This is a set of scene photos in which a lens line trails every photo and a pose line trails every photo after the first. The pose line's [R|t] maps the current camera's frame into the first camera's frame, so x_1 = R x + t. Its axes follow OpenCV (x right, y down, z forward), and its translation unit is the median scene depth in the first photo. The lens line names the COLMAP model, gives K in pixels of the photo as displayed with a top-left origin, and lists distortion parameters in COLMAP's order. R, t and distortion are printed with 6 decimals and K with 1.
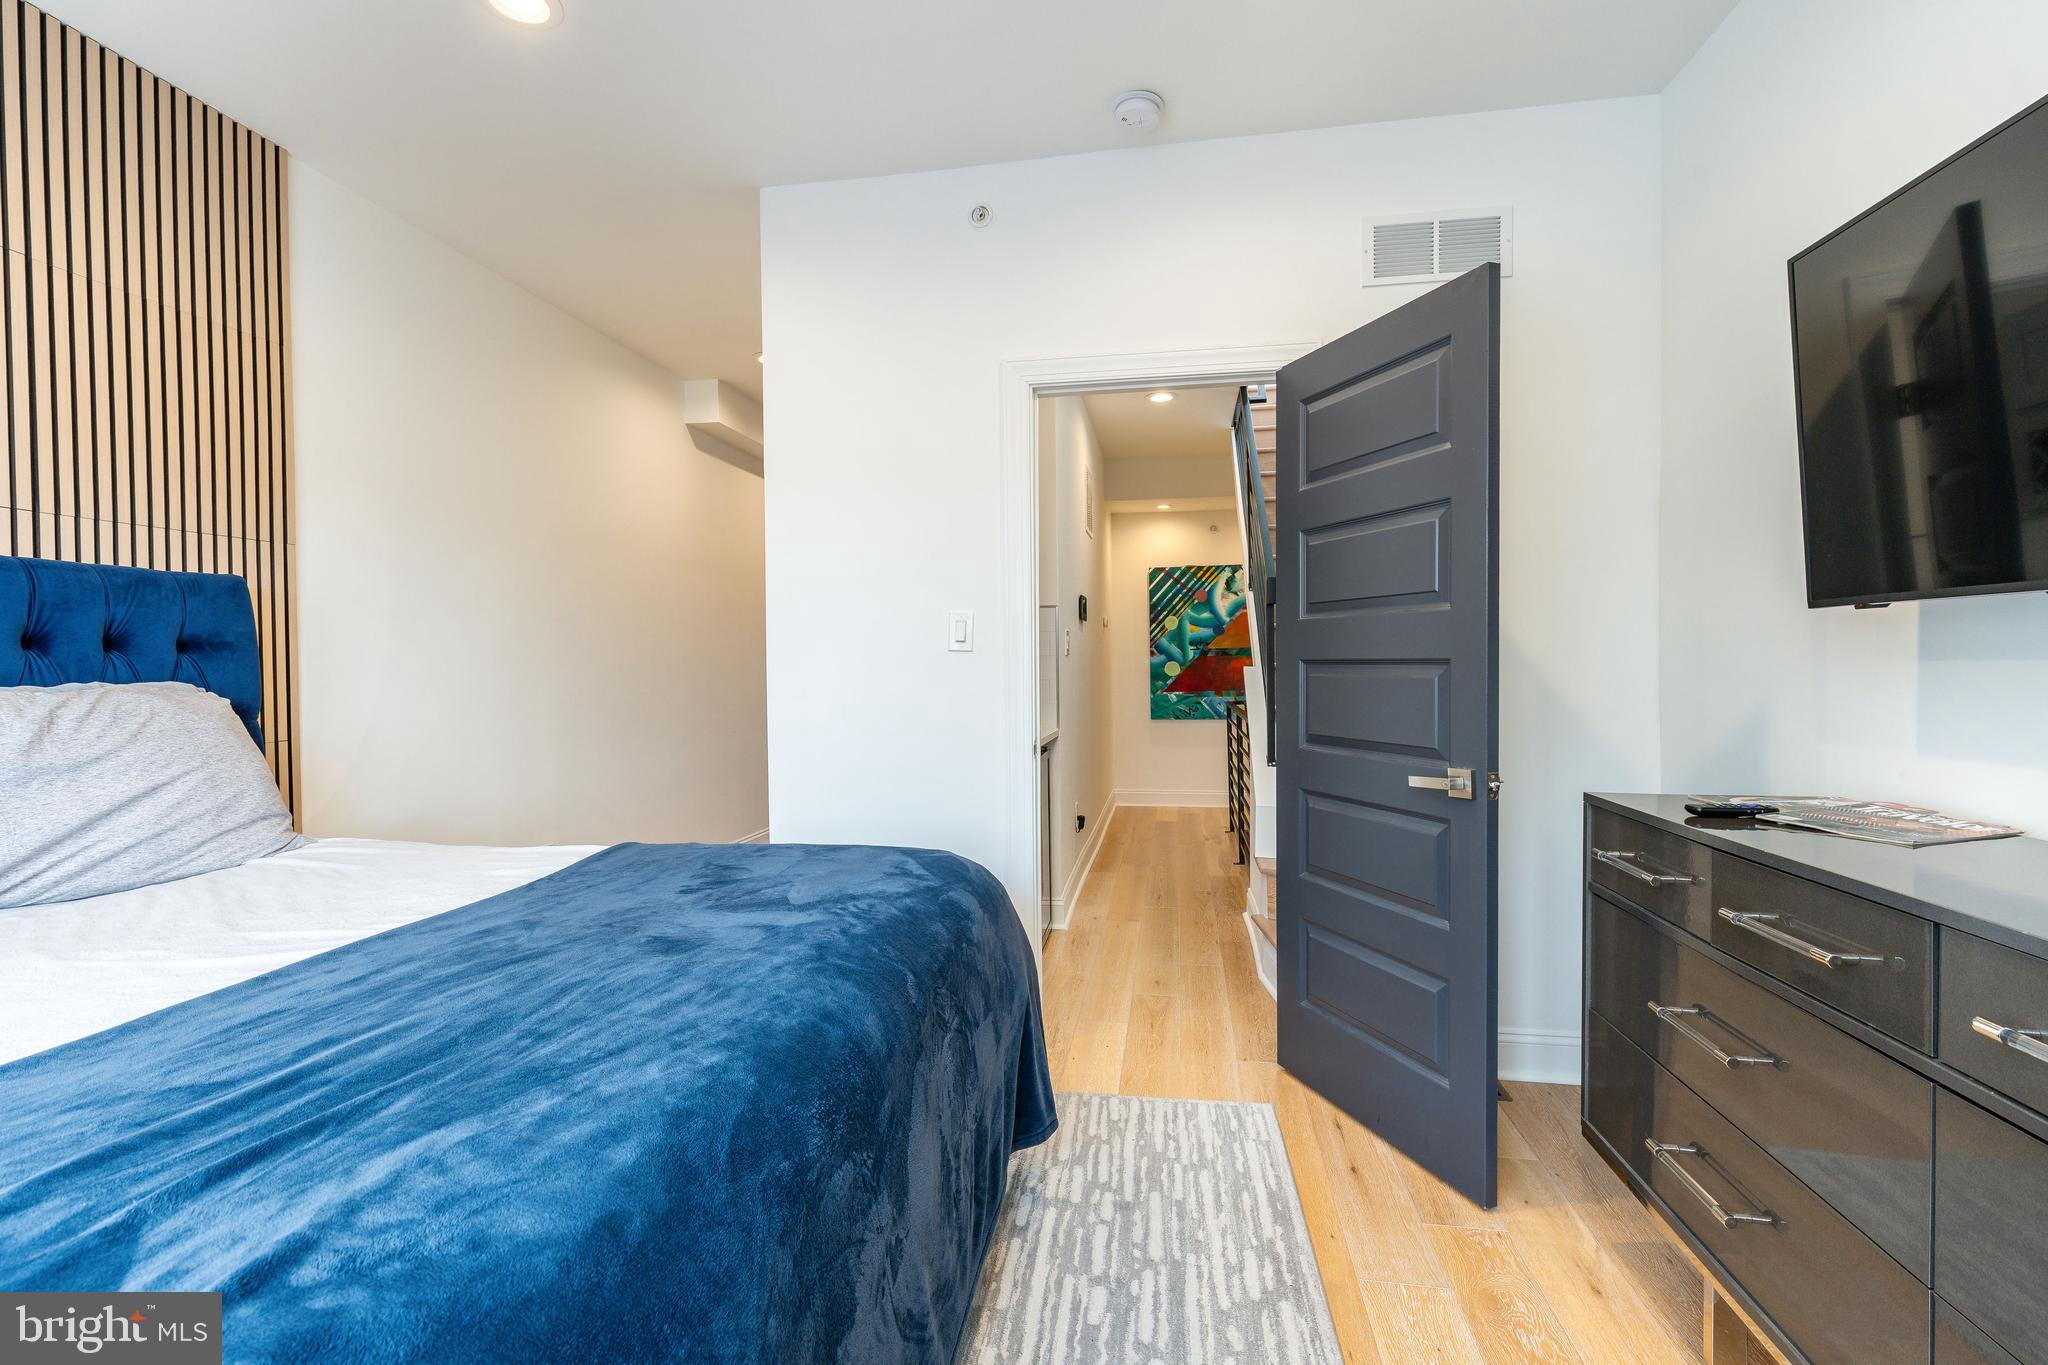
lens RADIAL K [[917.4, 0, 1016.7], [0, 917.4, 682.1], [0, 0, 1]] dist [0.013587, -0.008576]
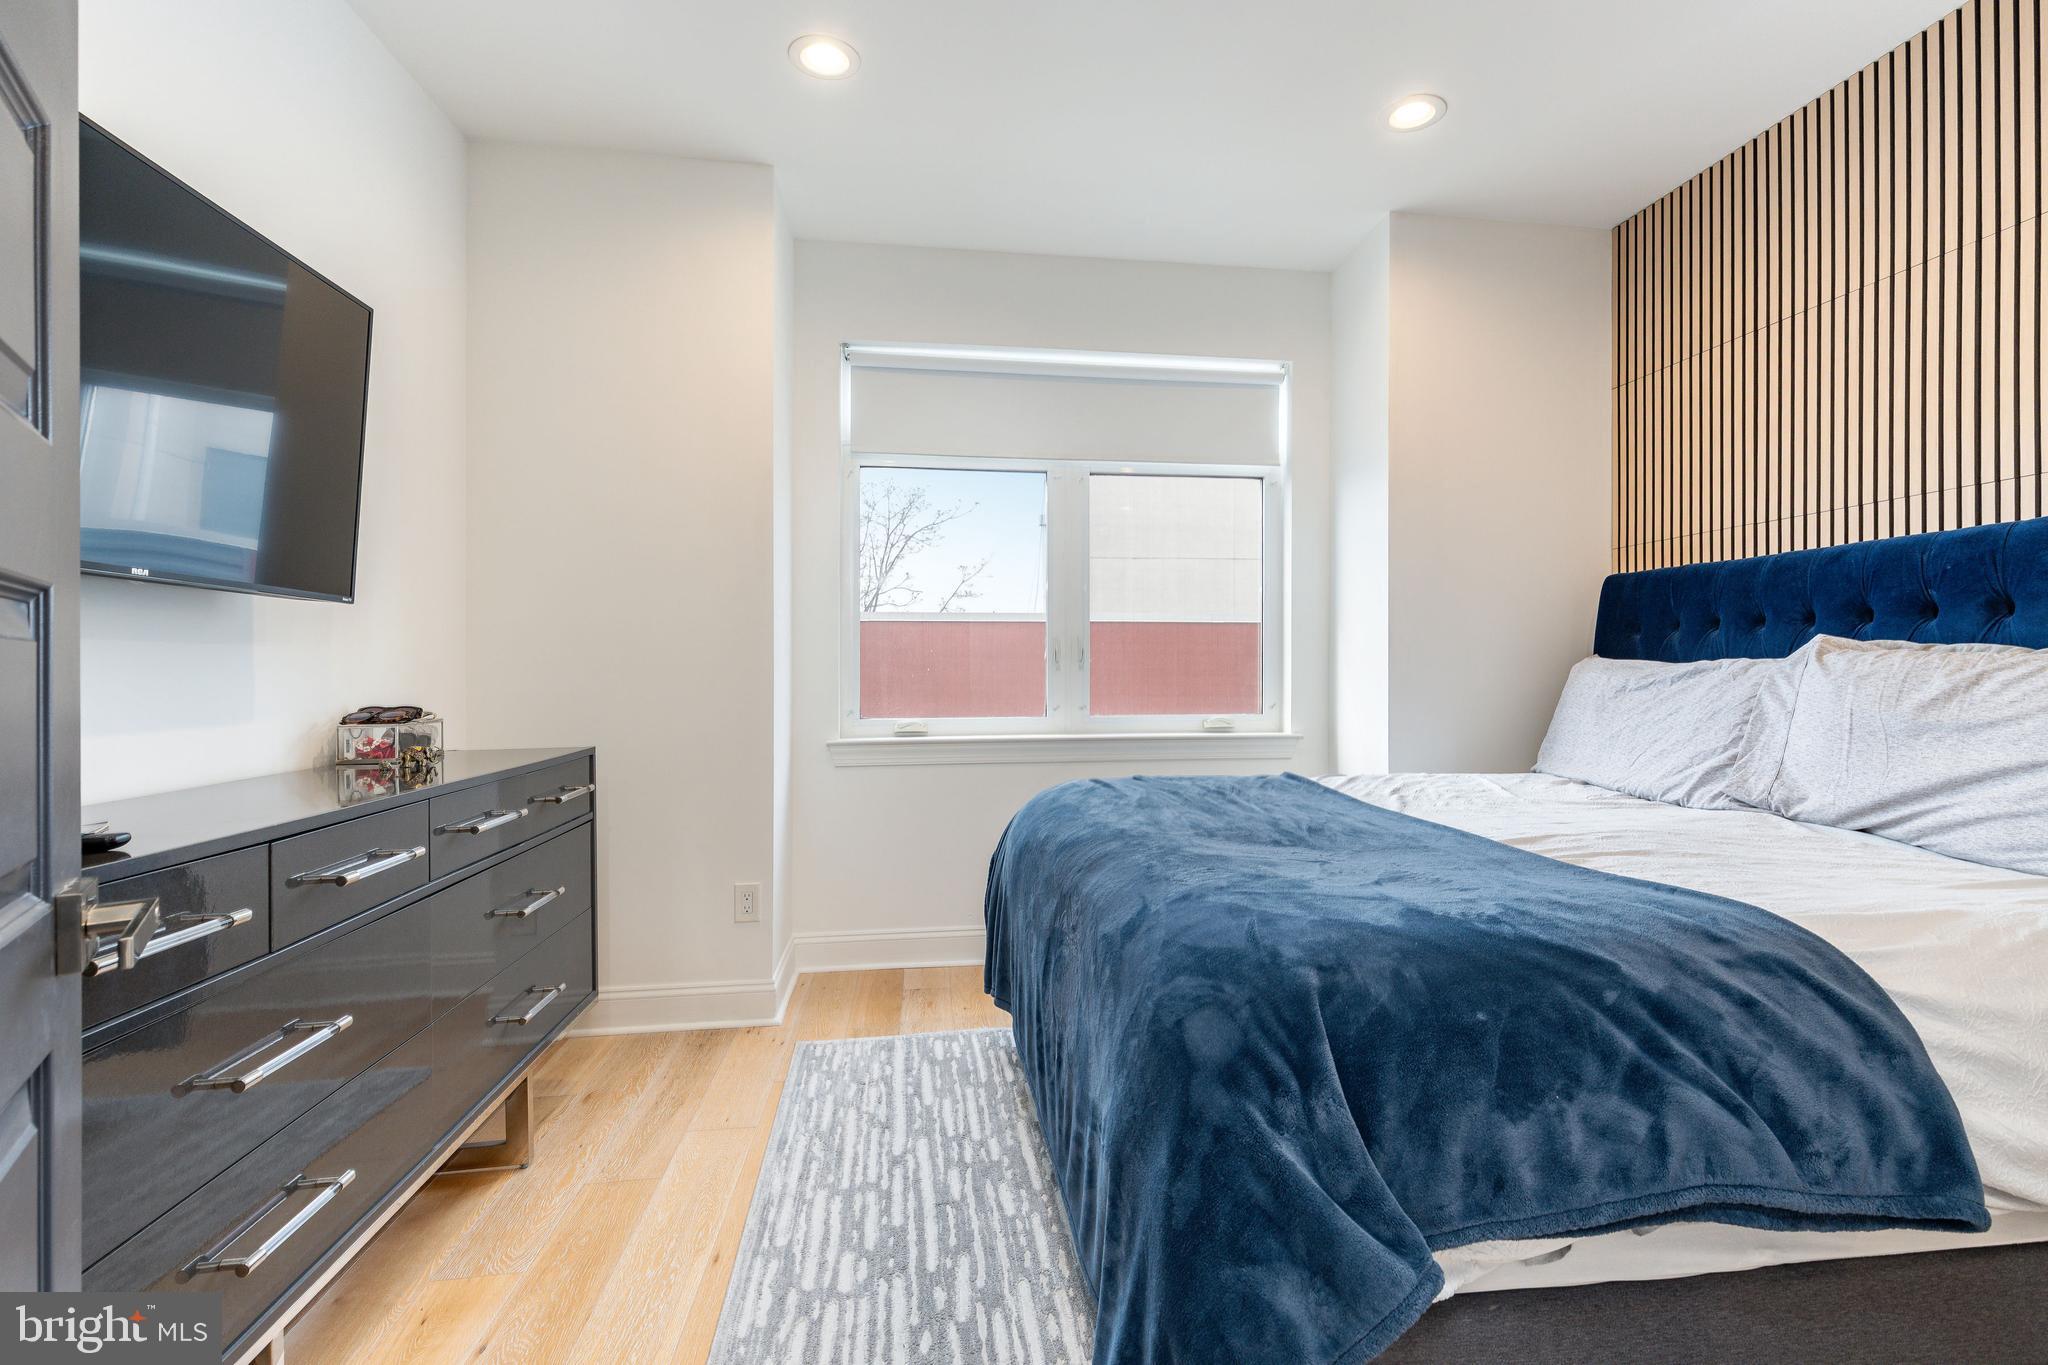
lens RADIAL K [[917.4, 0, 1016.7], [0, 917.4, 682.1], [0, 0, 1]] dist [0.013587, -0.008576]
pose [[-0.960845, 0.012445, -0.276807, 0.095815], [0.003096, 0.999411, 0.034188, 0.001338], [0.277069, 0.031992, -0.960317, 0.627649]]
